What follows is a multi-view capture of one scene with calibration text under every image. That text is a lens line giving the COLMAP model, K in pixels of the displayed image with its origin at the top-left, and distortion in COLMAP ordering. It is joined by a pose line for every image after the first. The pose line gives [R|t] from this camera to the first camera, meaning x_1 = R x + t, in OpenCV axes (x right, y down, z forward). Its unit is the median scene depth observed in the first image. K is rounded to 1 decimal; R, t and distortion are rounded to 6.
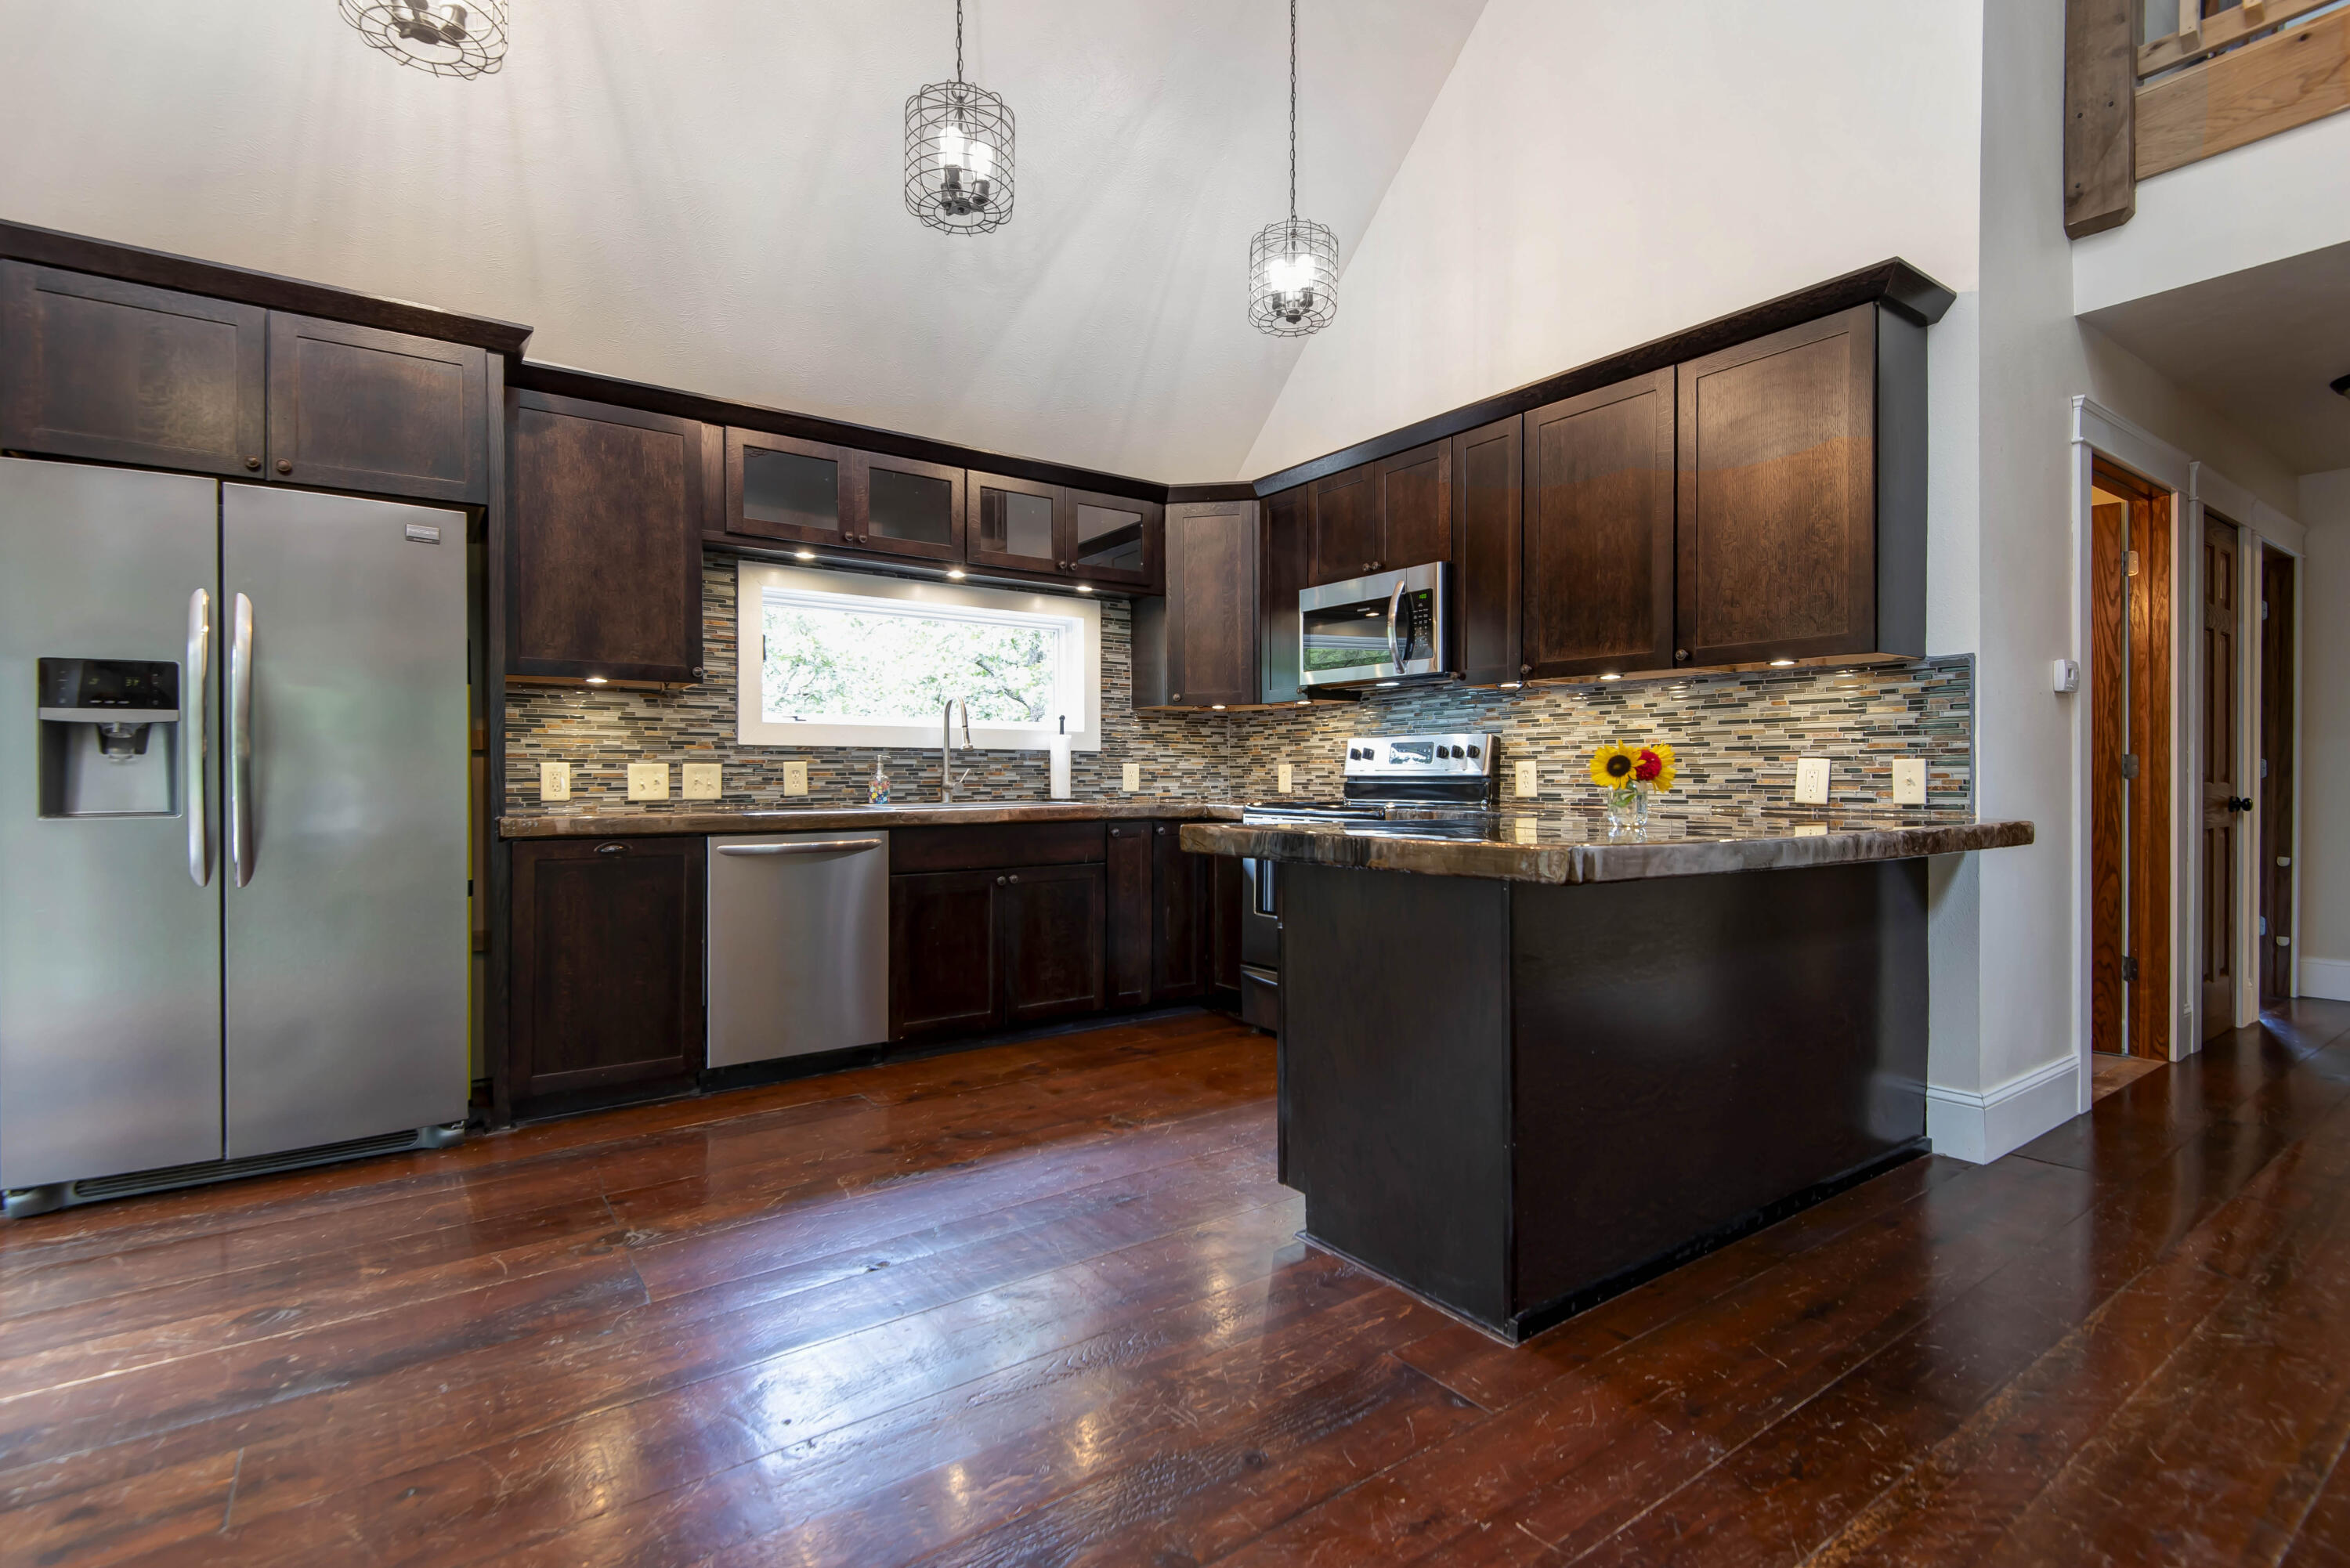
lens RADIAL K [[1085.3, 0, 1178.1], [0, 1085.3, 794.7], [0, 0, 1]] dist [0.016211, -0.010390]
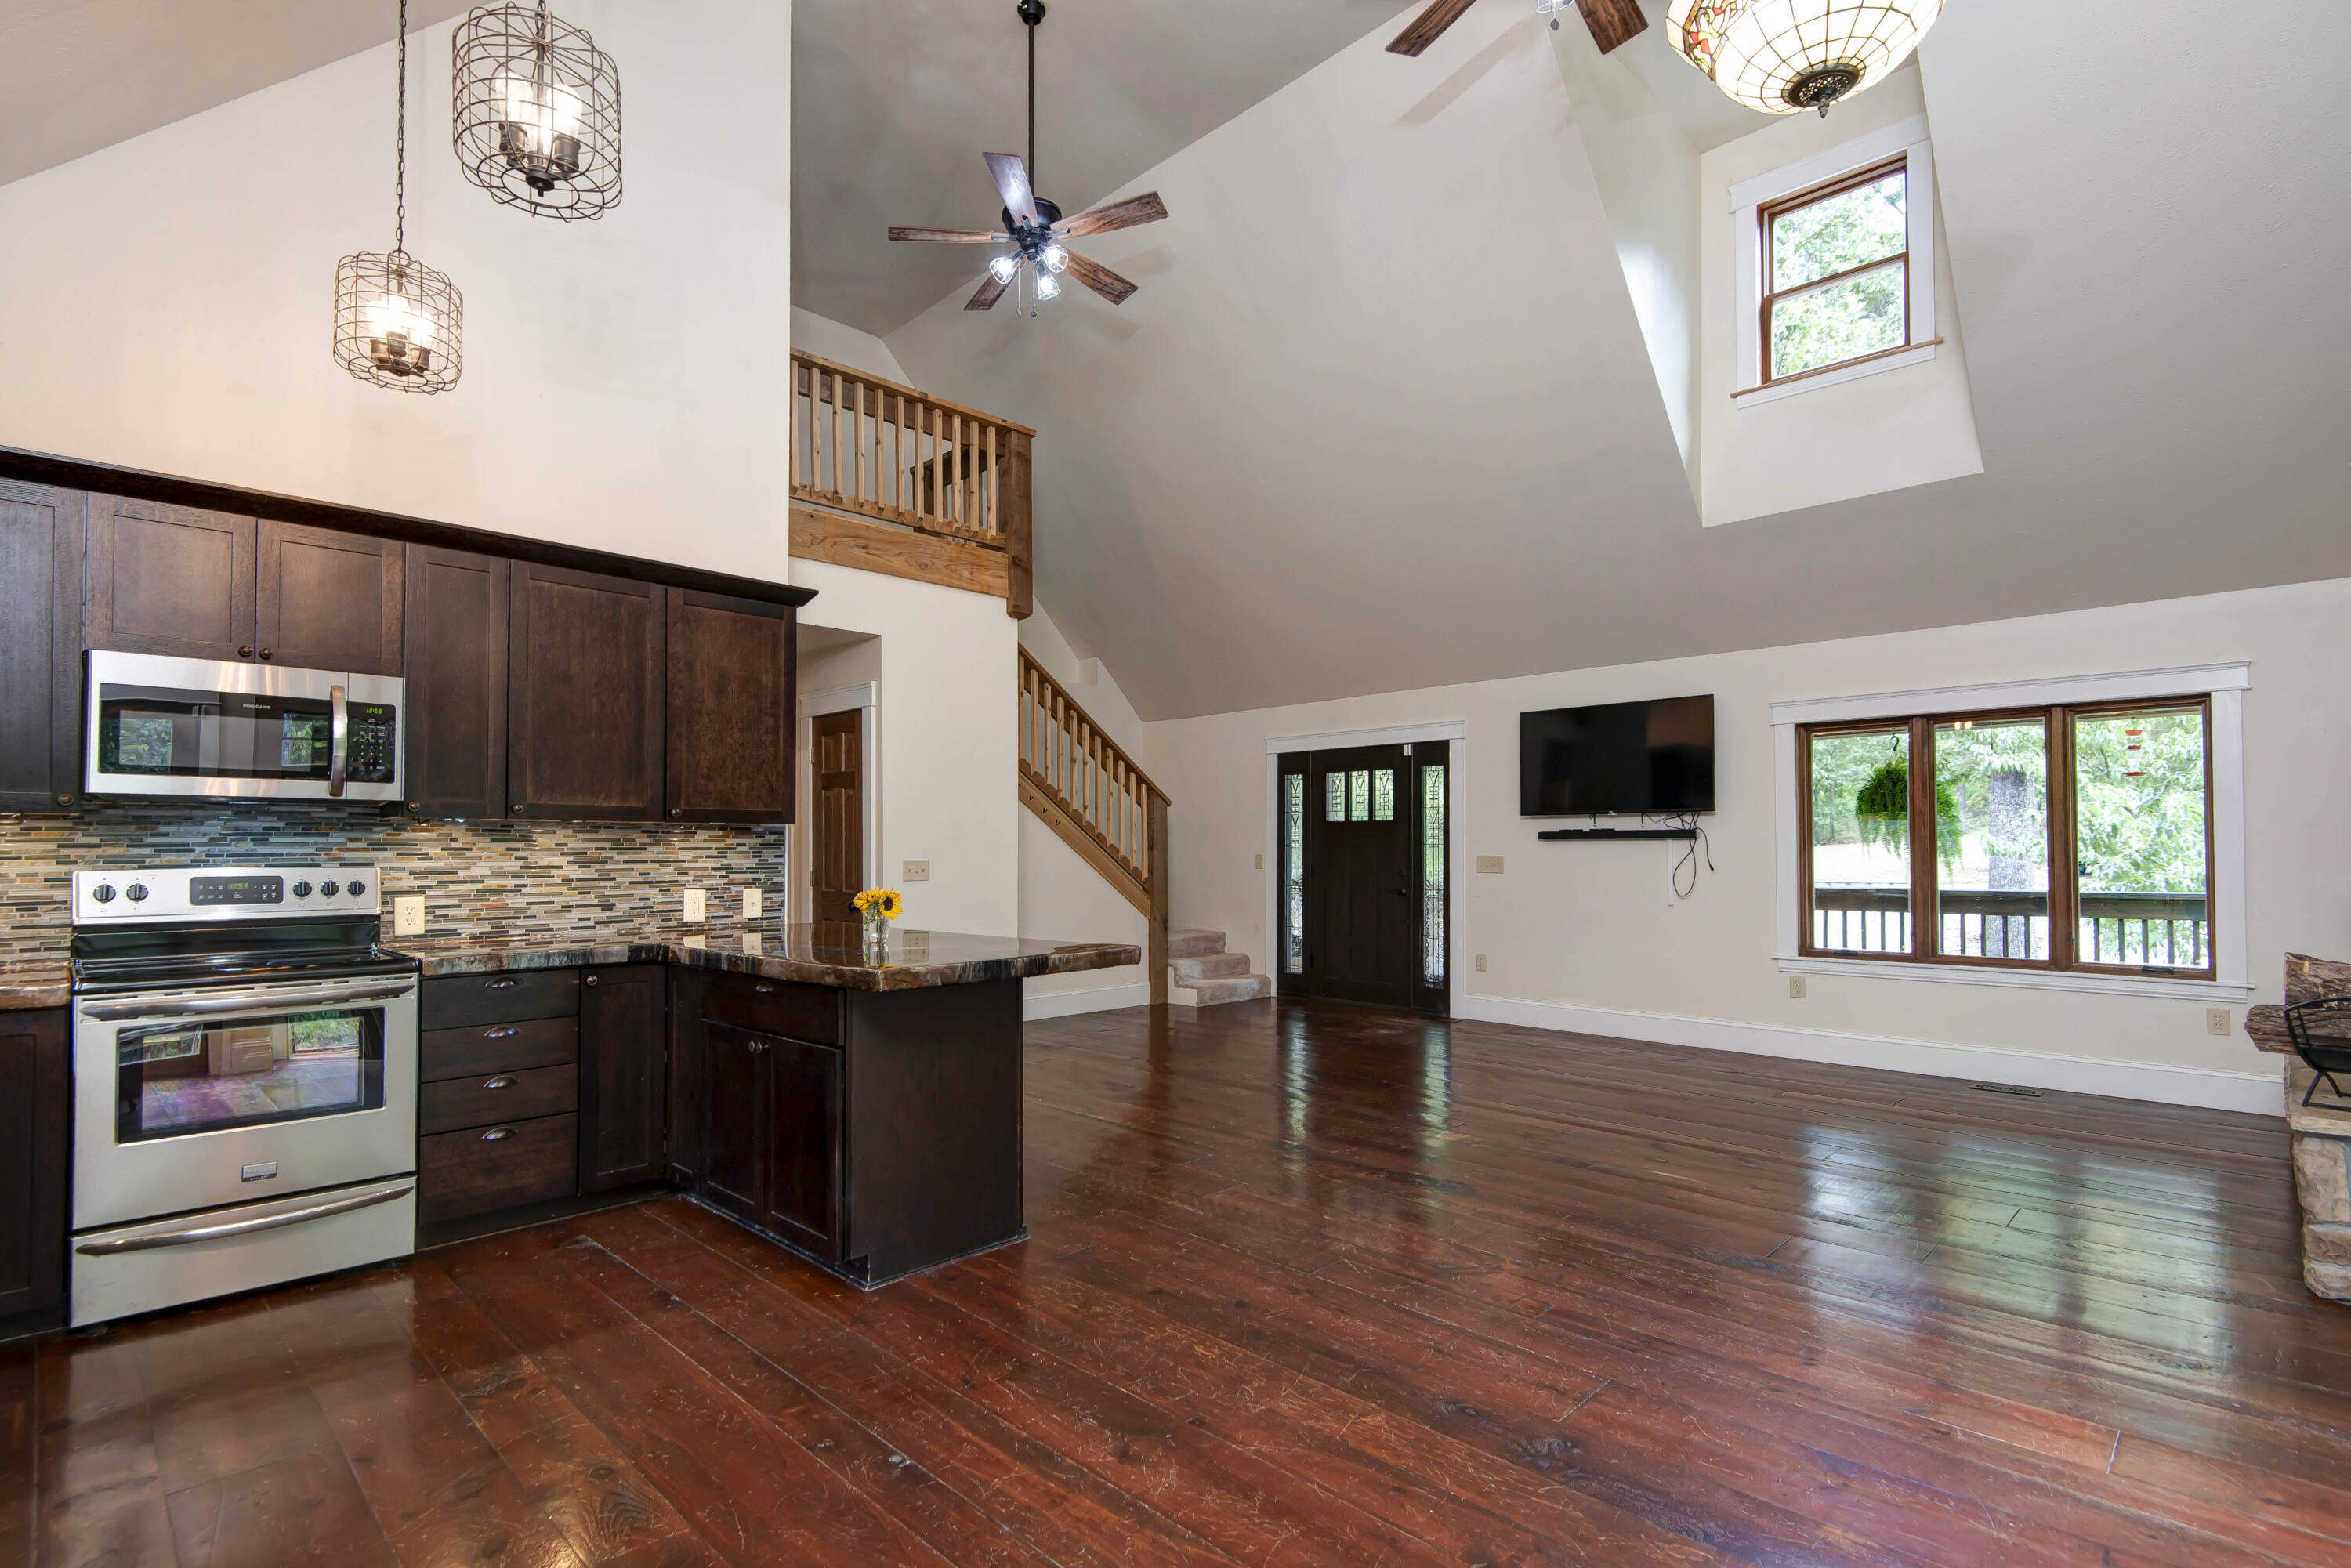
lens RADIAL K [[1085.8, 0, 1145.9], [0, 1085.8, 824.0], [0, 0, 1]] dist [0.016211, -0.010390]
pose [[-0.155293, 0.025600, 0.987537, -0.728939], [0.019570, 0.999548, -0.022834, -0.060726], [-0.987675, 0.015780, -0.155723, 0.527353]]
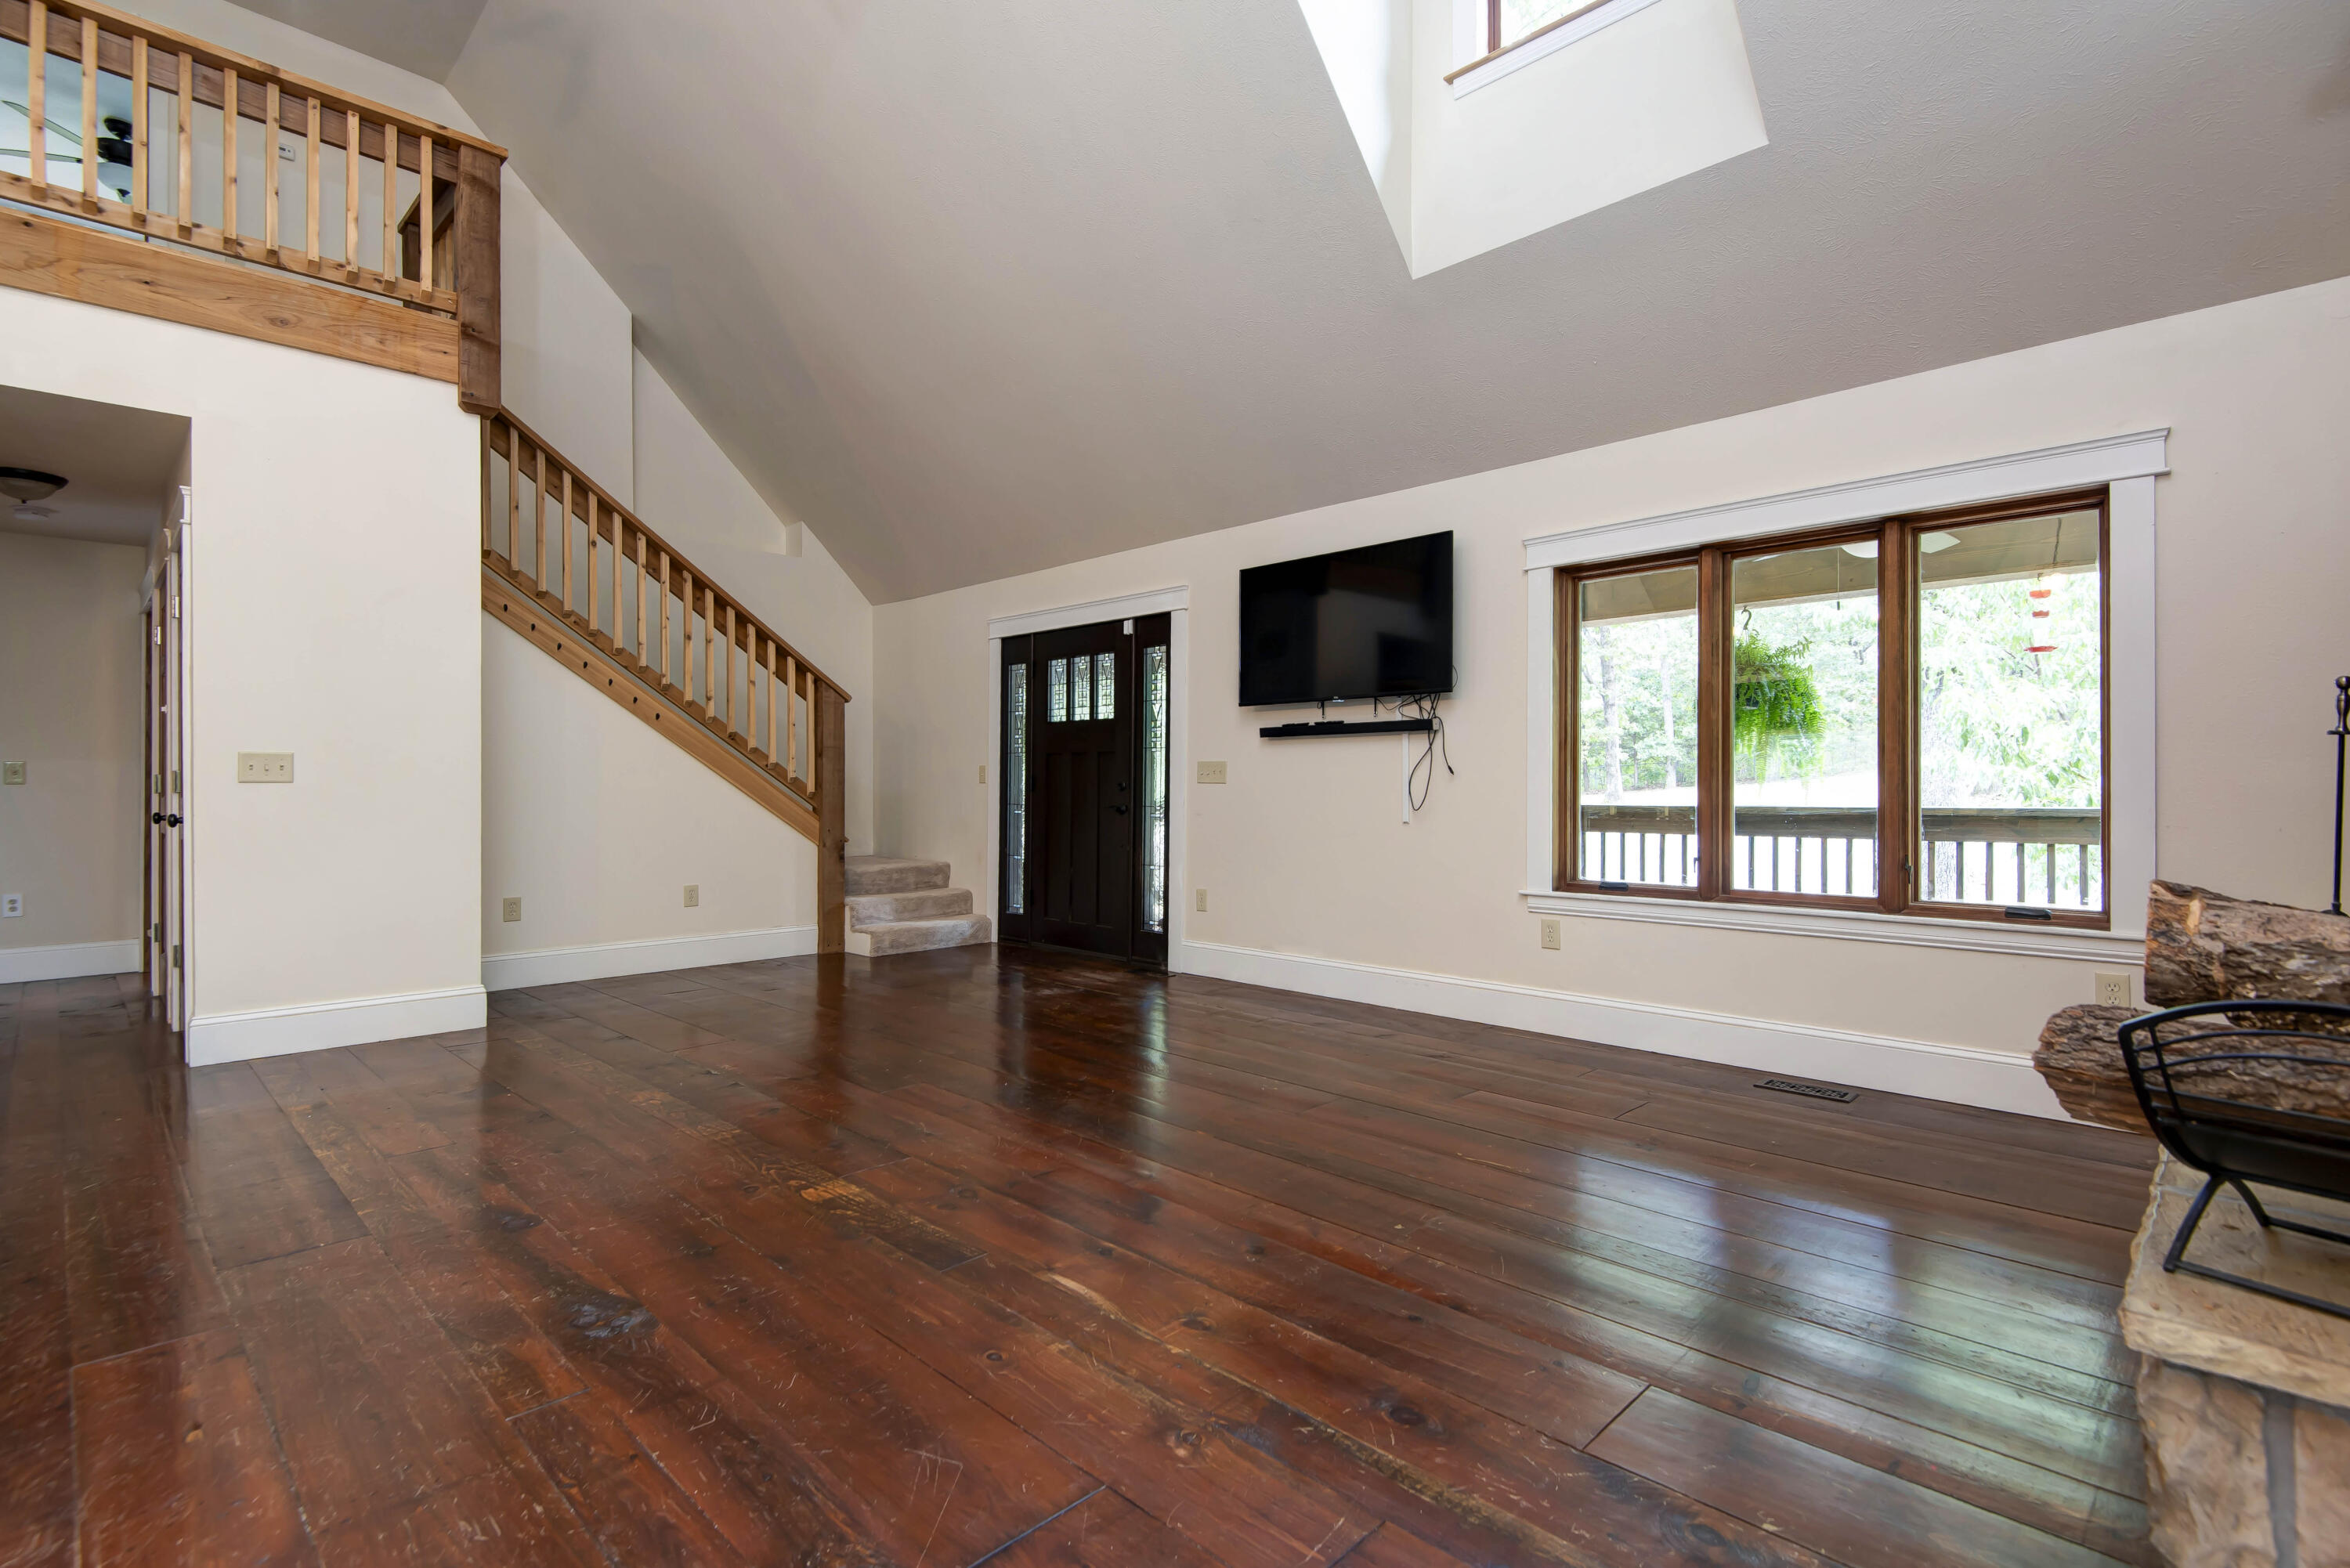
lens RADIAL K [[1085.3, 0, 1152.5], [0, 1085.3, 779.1], [0, 0, 1]] dist [0.016211, -0.010390]
pose [[-0.166969, 0.009433, 0.985917, -0.342428], [0.016466, 0.999841, -0.006777, -0.001227], [-0.985825, 0.015103, -0.167098, -0.071045]]
